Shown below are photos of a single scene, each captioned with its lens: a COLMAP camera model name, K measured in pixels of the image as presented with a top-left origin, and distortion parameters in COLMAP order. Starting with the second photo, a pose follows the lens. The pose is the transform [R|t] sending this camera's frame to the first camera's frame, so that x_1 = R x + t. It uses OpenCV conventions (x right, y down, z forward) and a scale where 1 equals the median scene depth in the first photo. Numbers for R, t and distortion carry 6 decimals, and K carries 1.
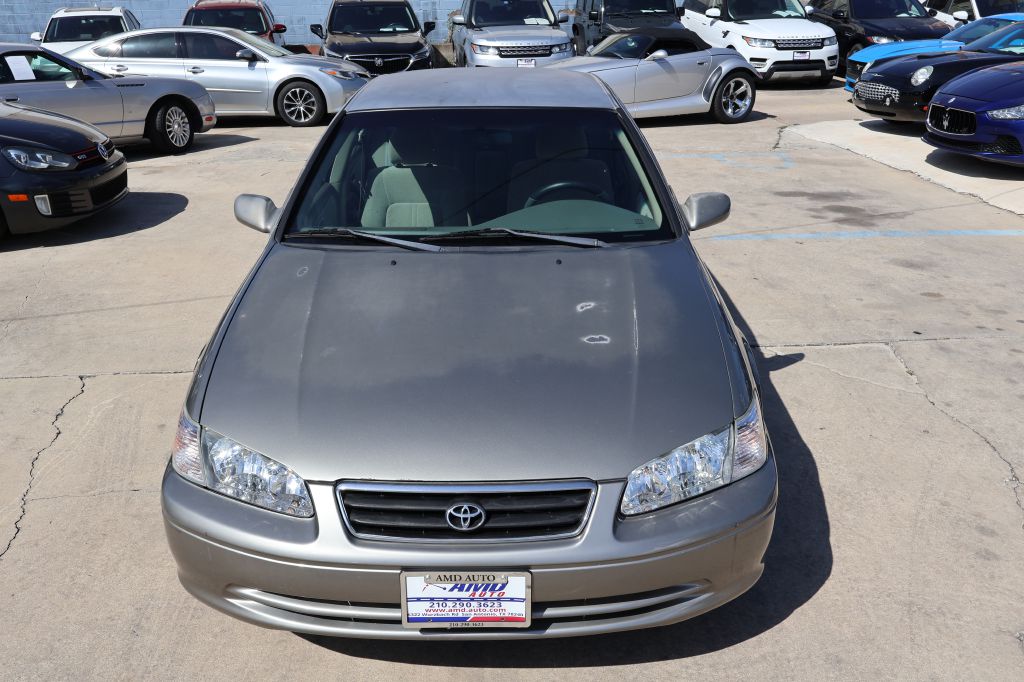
lens RADIAL K [[952.8, 0, 517.8], [0, 952.8, 346.1], [0, 0, 1]] dist [0.029018, 0.000000]
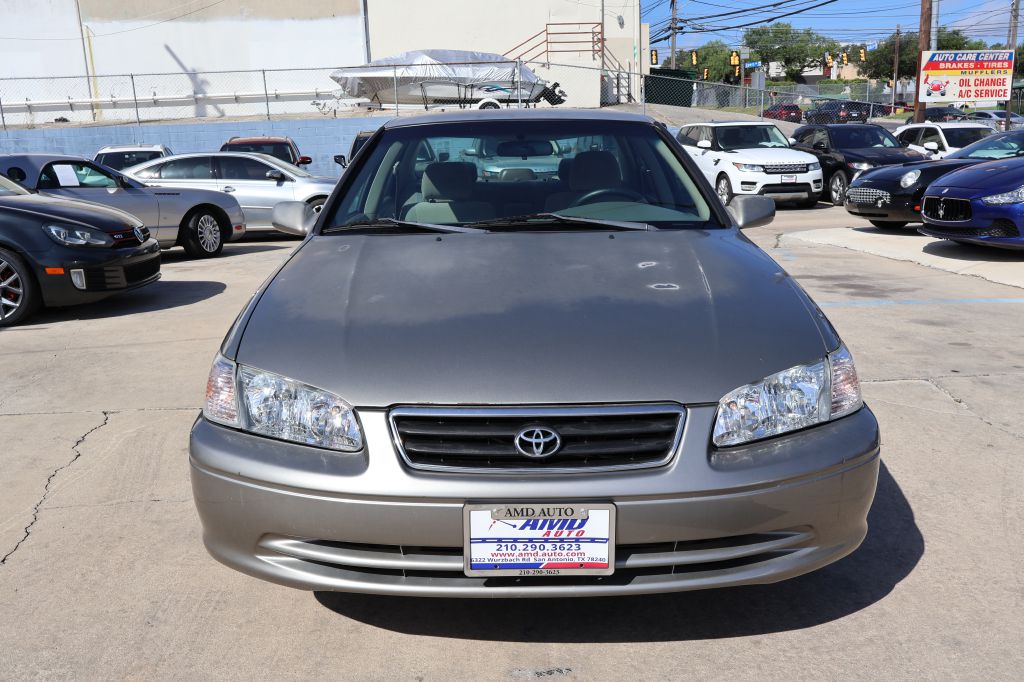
lens RADIAL K [[894.8, 0, 512.1], [0, 894.8, 344.4], [0, 0, 1]] dist [0.006816, 0.005278]
pose [[0.999967, -0.007762, -0.002401, -0.074717], [0.007266, 0.986558, -0.163251, 0.221098], [0.003636, 0.163228, 0.986582, 0.176434]]
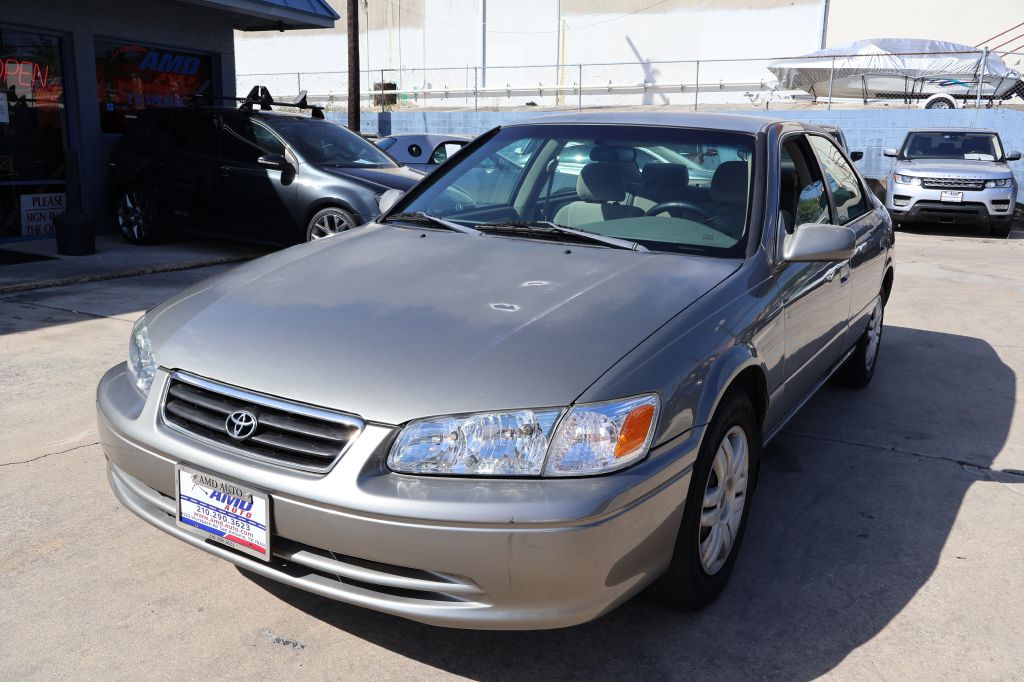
lens RADIAL K [[894.8, 0, 518.8], [0, 894.8, 350.7], [0, 0, 1]] dist [0.006816, 0.005278]
pose [[0.845856, 0.161951, -0.508232, 0.613492], [-0.234373, 0.968735, -0.081375, 0.113682], [0.479163, 0.187947, 0.857367, 0.347880]]
